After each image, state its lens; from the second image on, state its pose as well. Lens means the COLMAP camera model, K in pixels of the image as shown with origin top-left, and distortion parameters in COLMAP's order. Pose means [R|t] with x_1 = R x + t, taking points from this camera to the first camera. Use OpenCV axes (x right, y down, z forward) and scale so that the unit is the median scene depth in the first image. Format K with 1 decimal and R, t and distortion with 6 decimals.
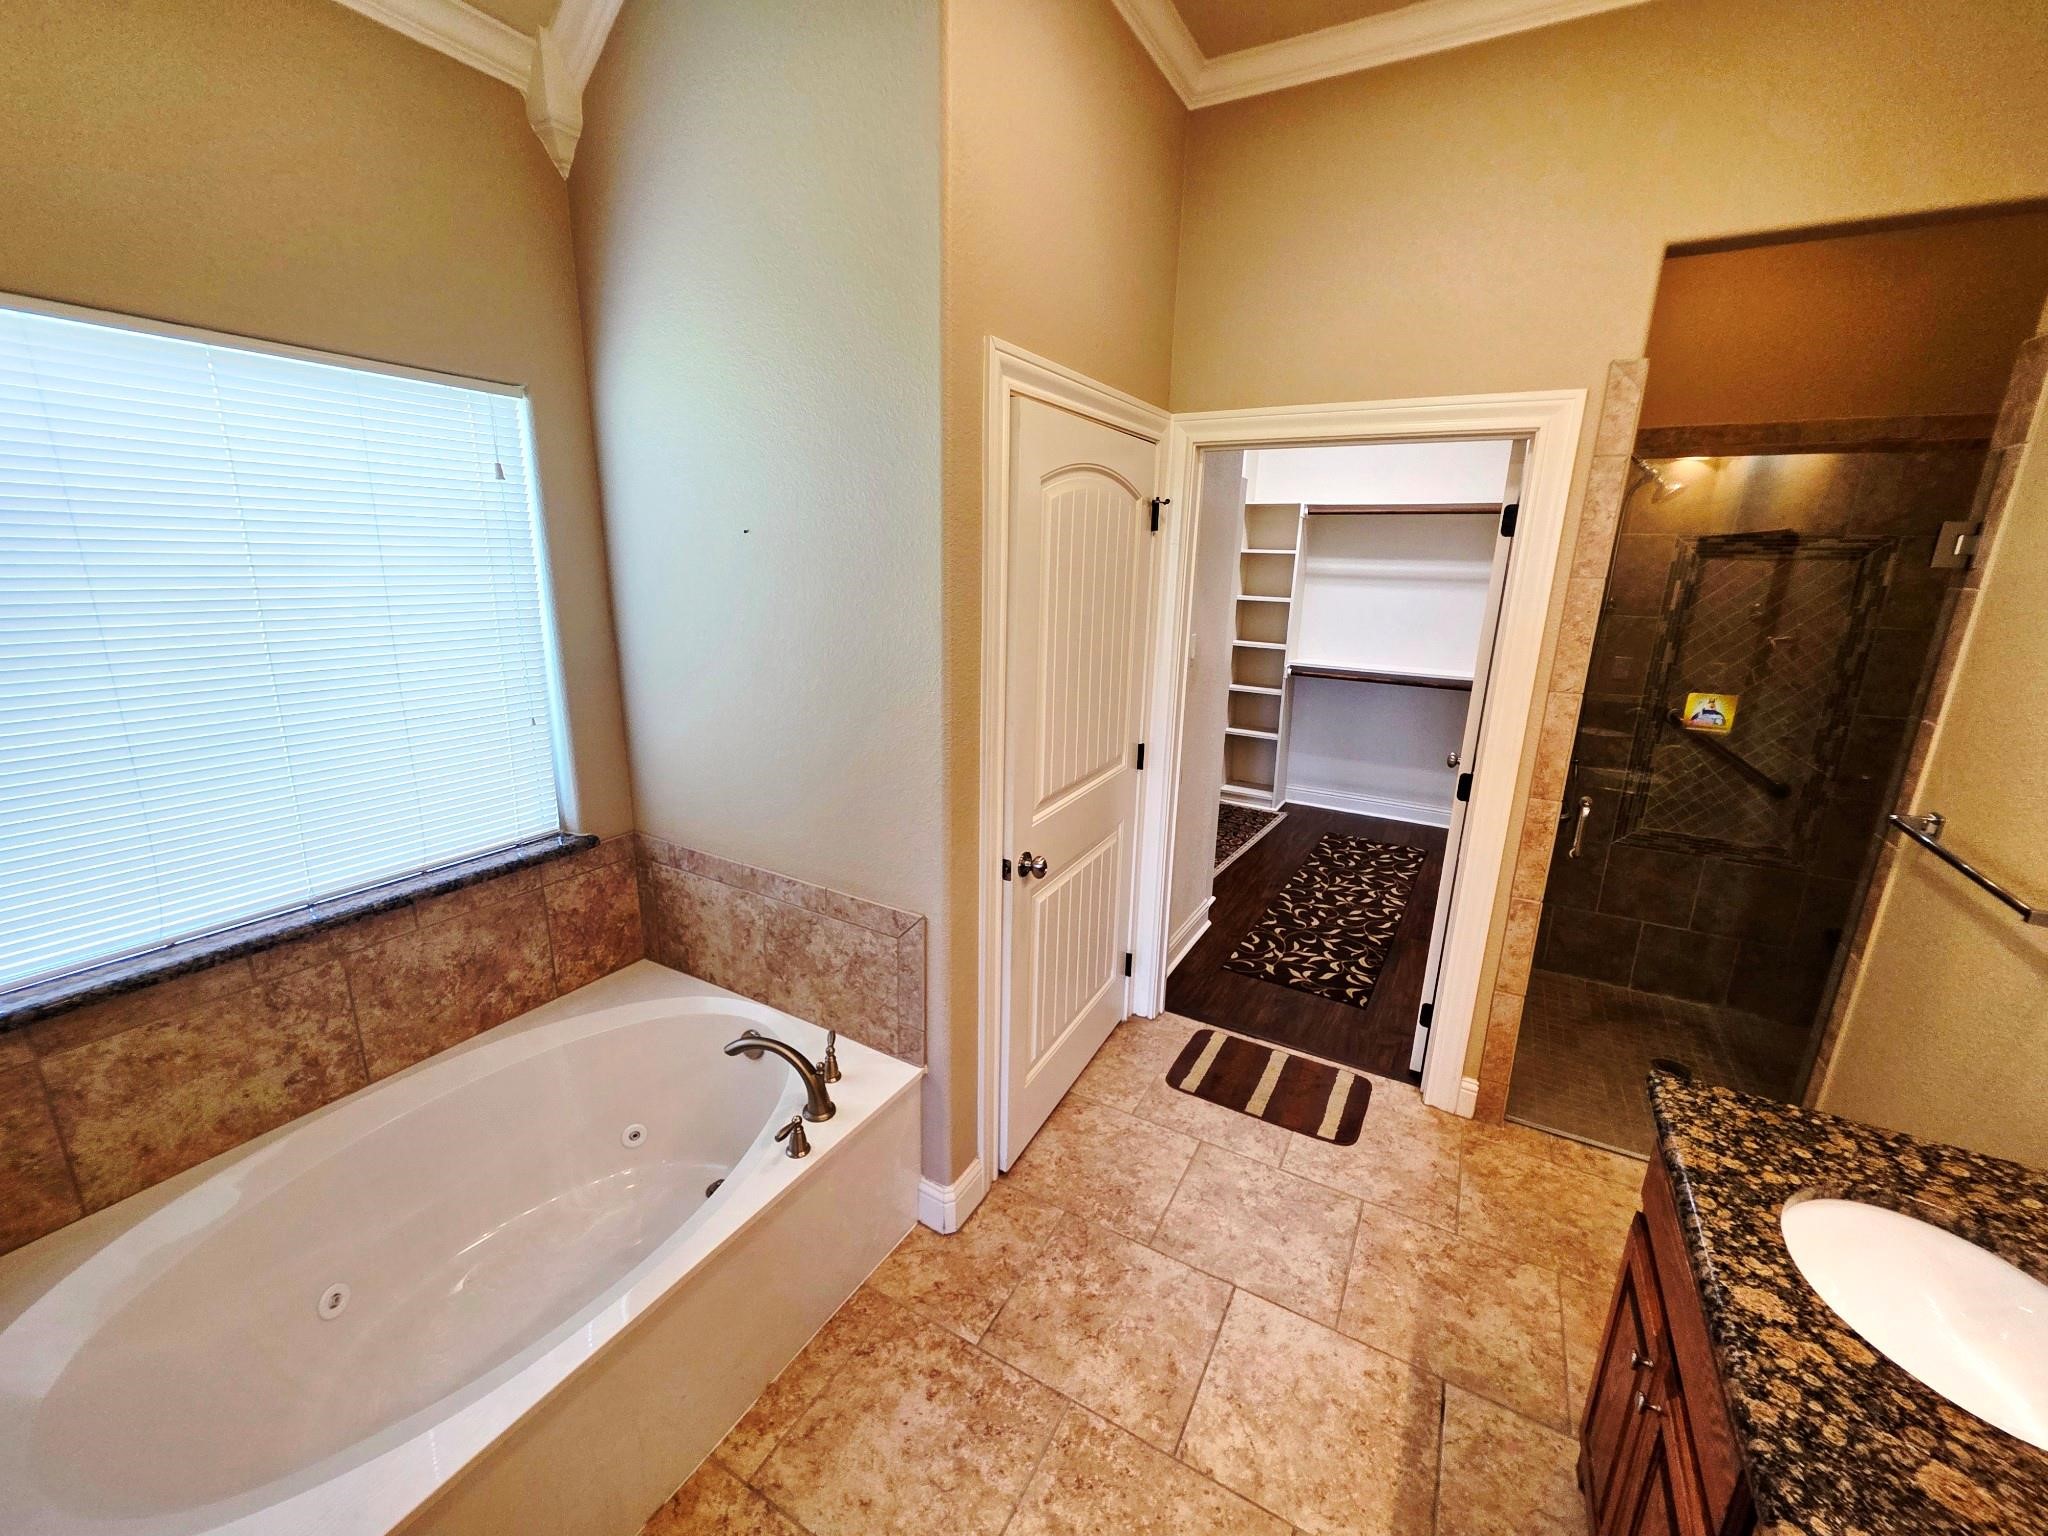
lens RADIAL K [[824.8, 0, 1012.1], [0, 824.8, 763.7], [0, 0, 1]] dist [0.003383, -0.001070]
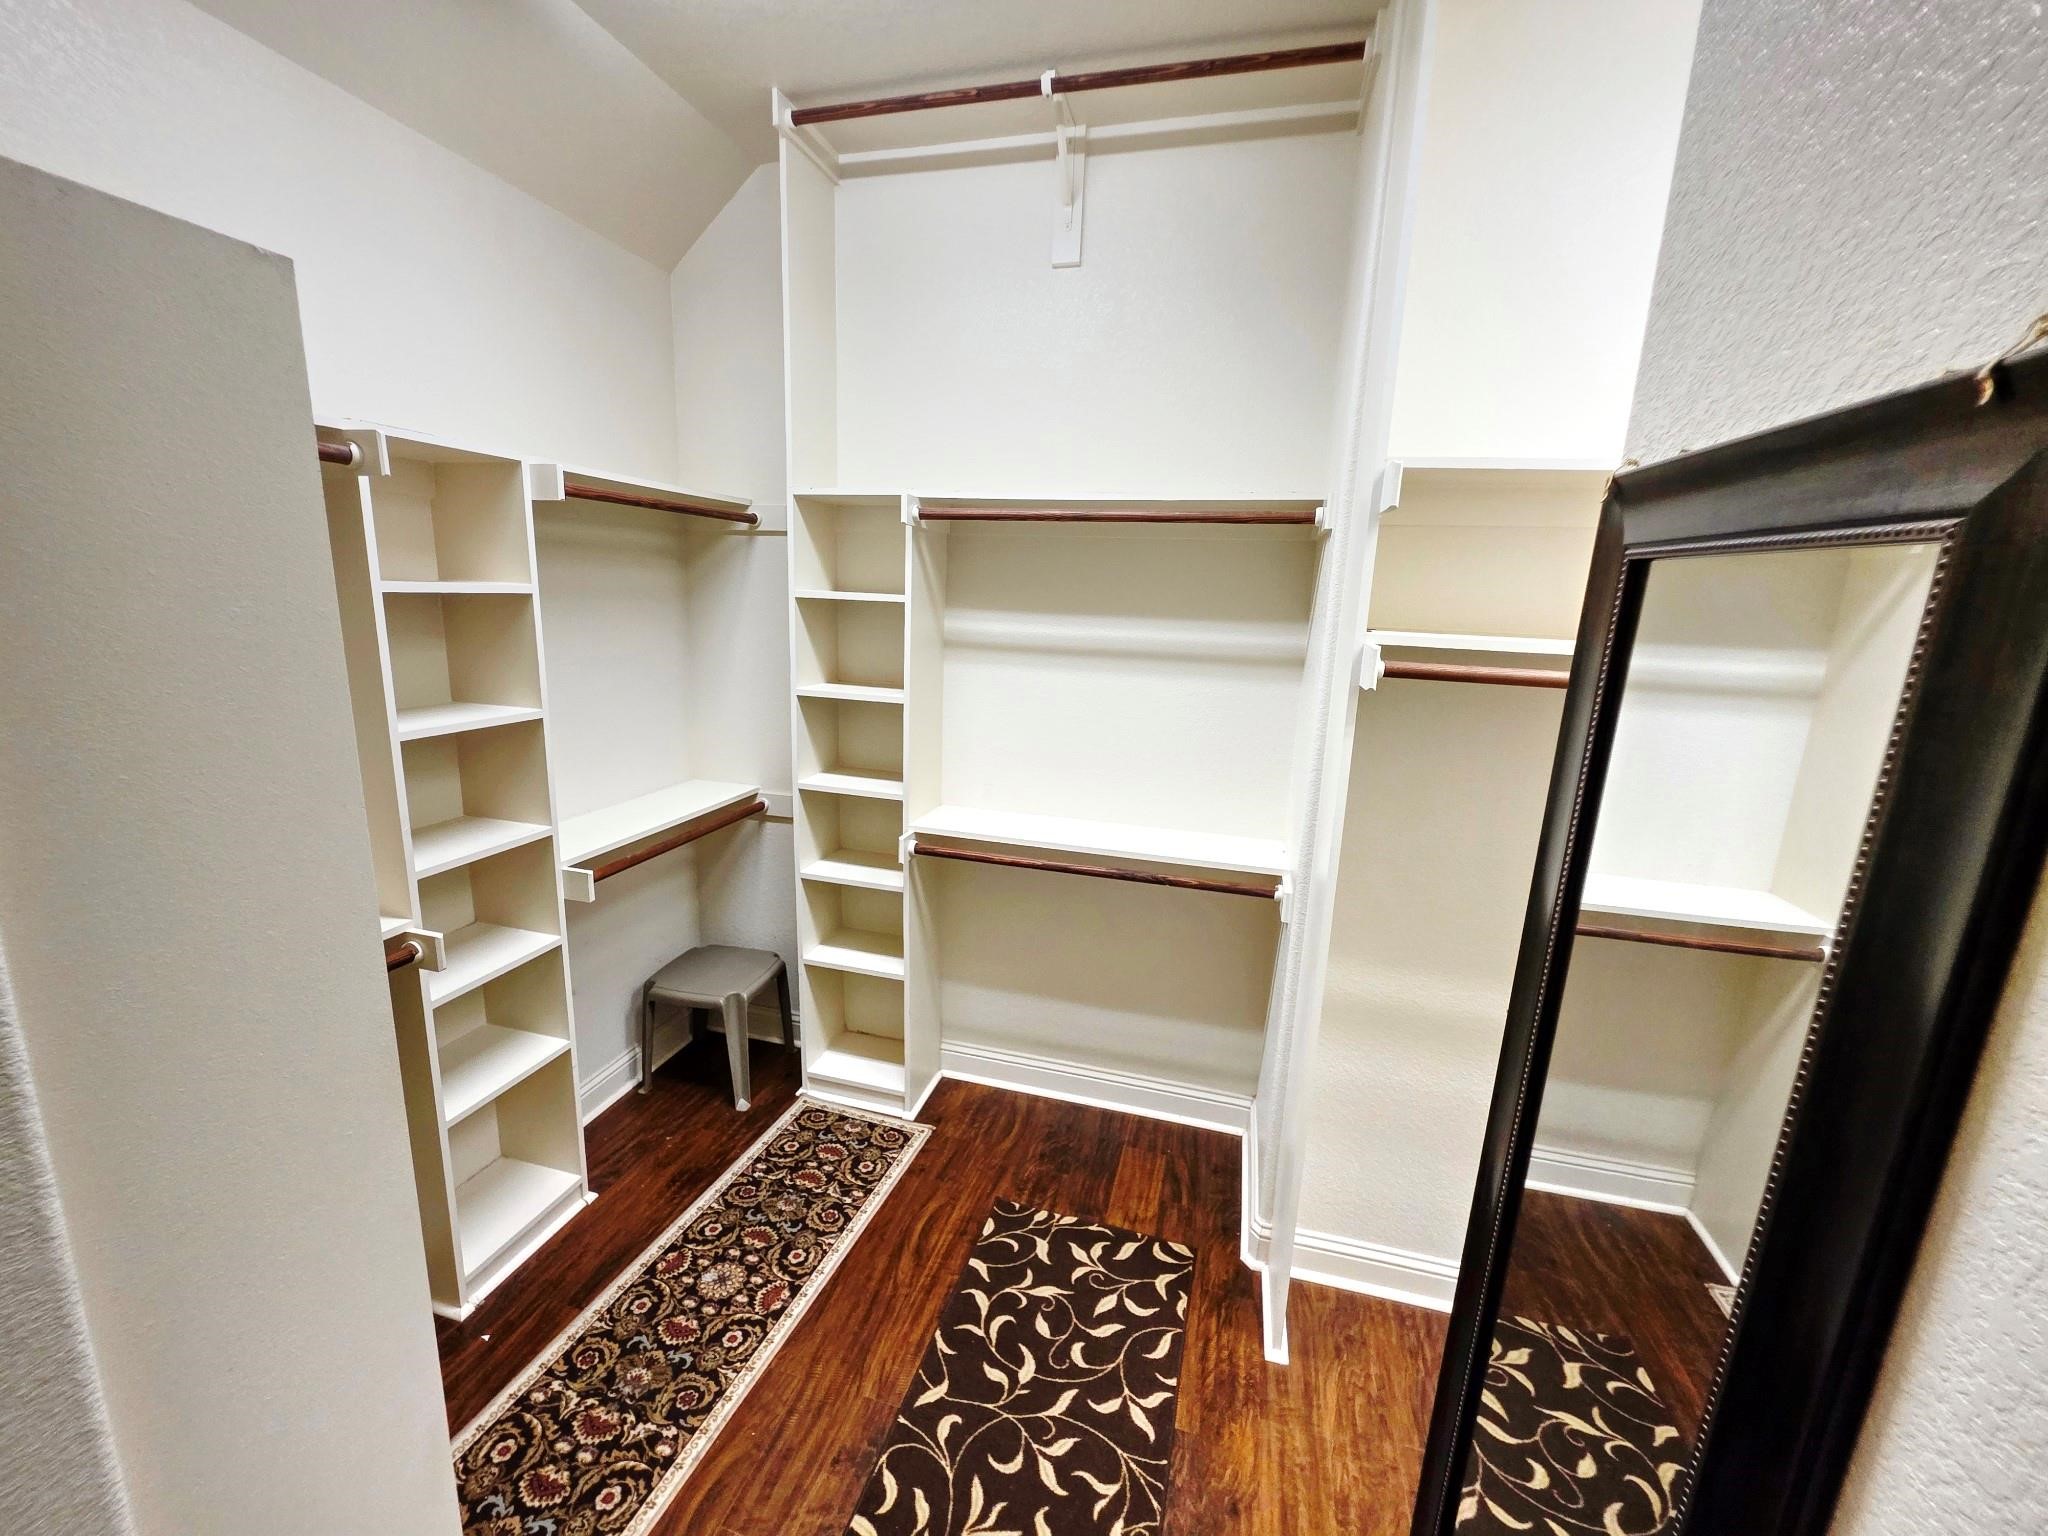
lens RADIAL K [[824.8, 0, 1019.2], [0, 824.8, 770.7], [0, 0, 1]] dist [0.003383, -0.001070]
pose [[0.965295, -0.038341, 0.258334, 0.567158], [0.047665, 0.998415, -0.029923, -0.286031], [-0.256777, 0.041198, 0.965592, 1.079093]]
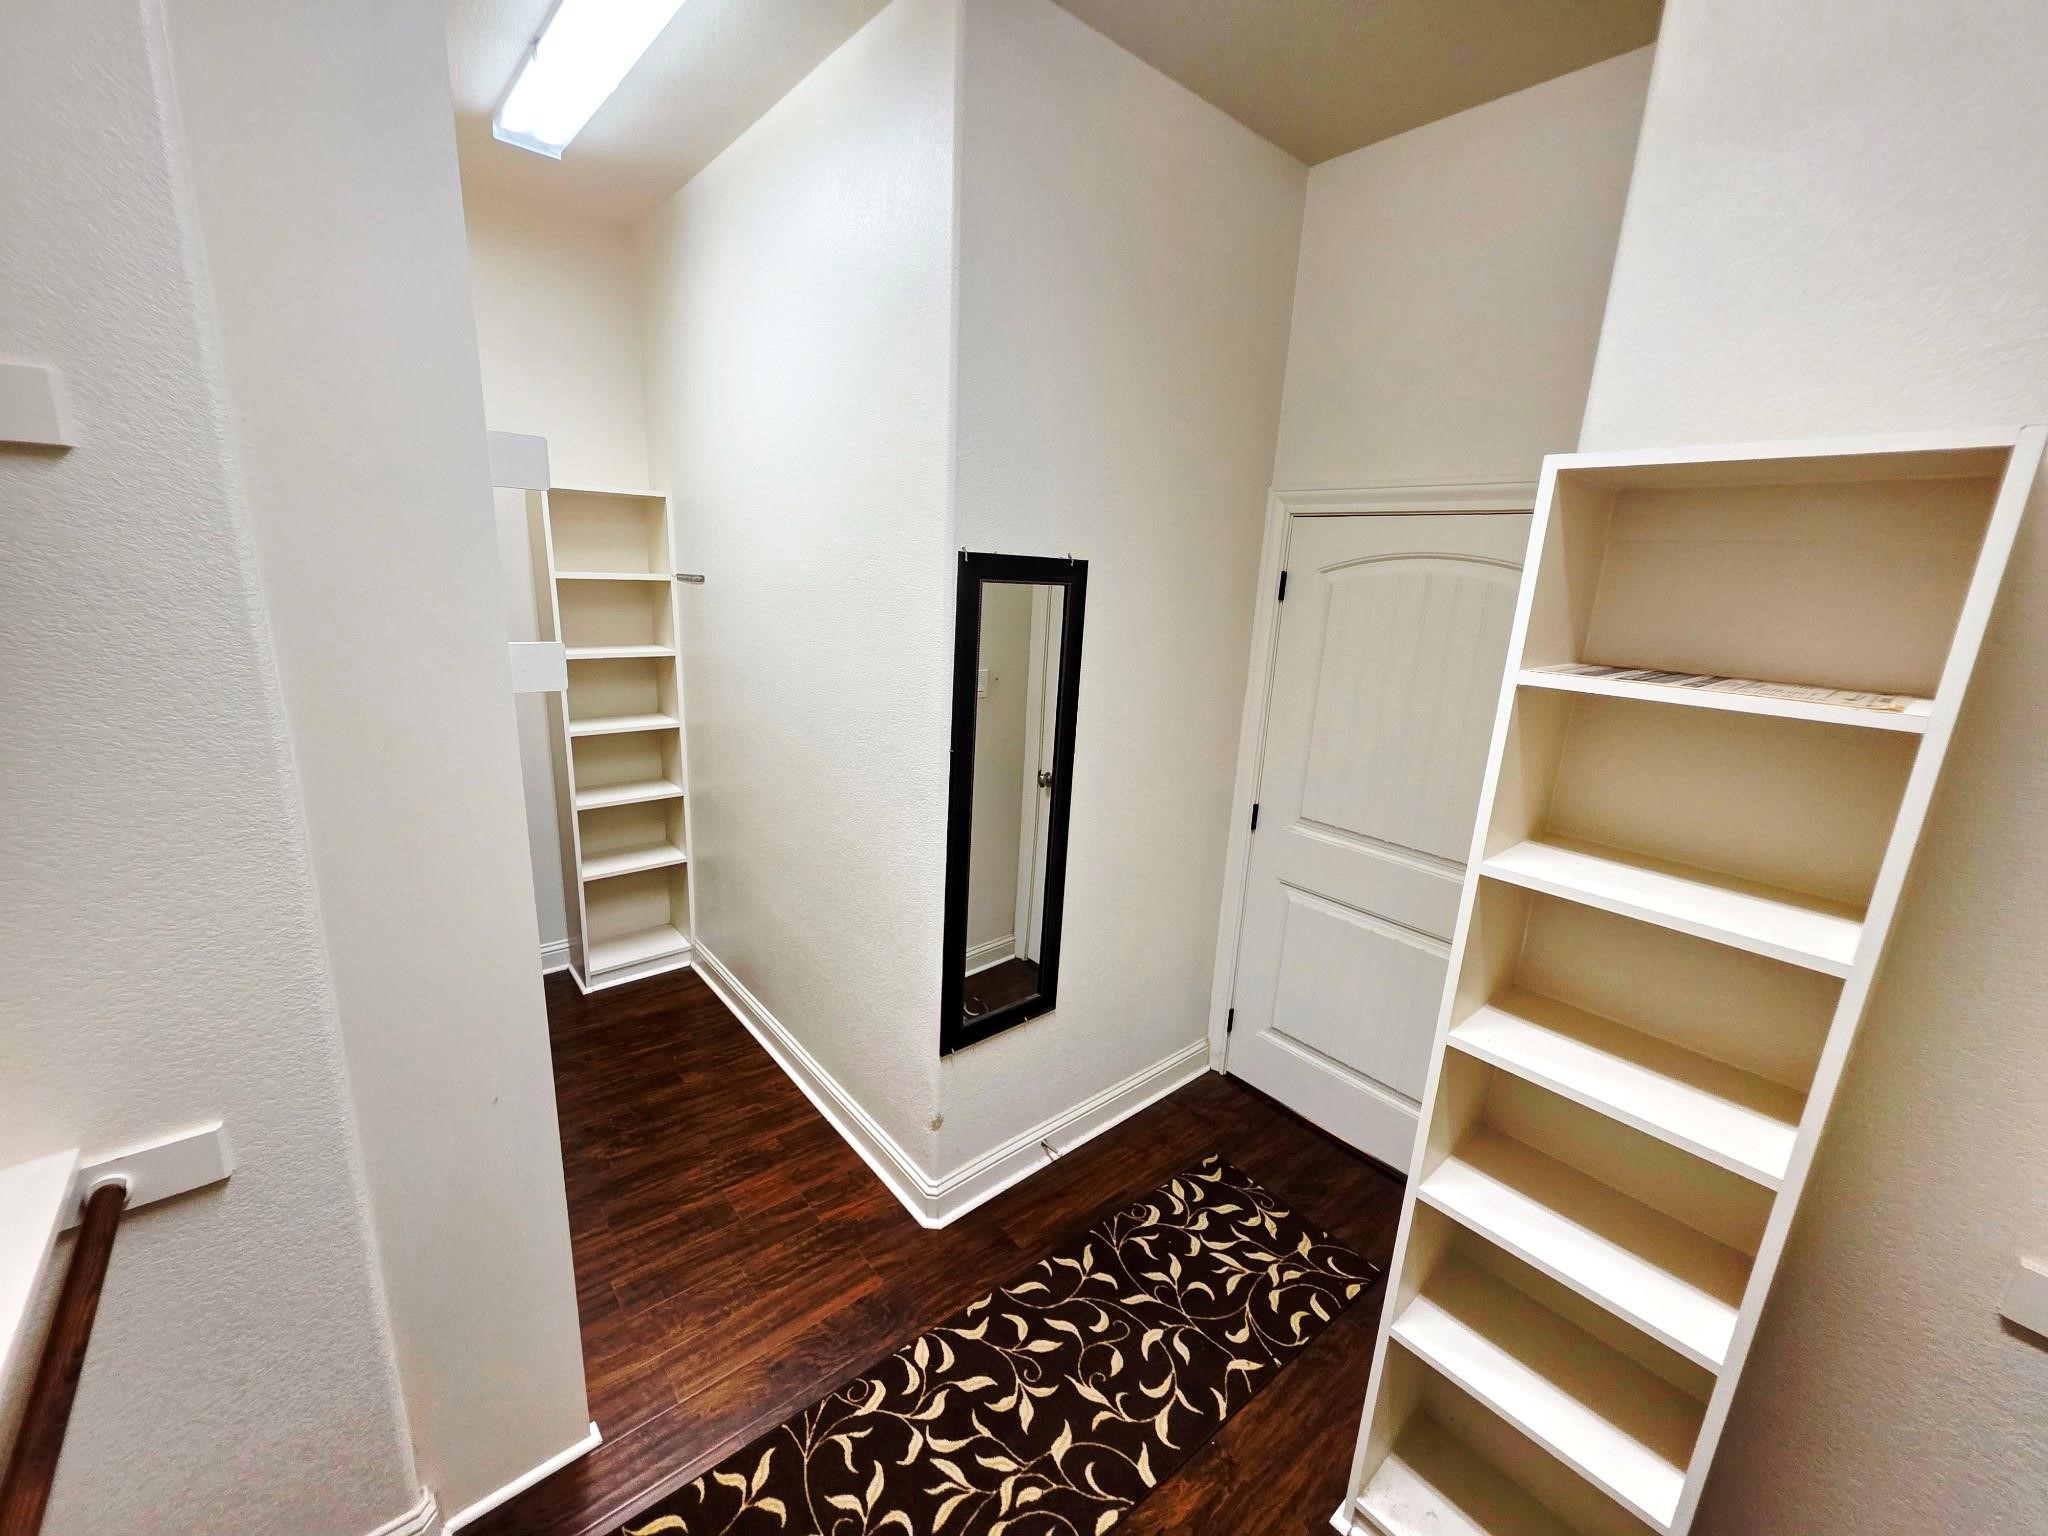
lens RADIAL K [[824.8, 0, 1021.0], [0, 824.8, 768.1], [0, 0, 1]] dist [0.003383, -0.001070]
pose [[-0.940948, -0.138669, 0.308849, 0.722125], [0.024443, 0.882060, 0.470503, -0.707461], [-0.337667, 0.450268, -0.826583, 2.530888]]
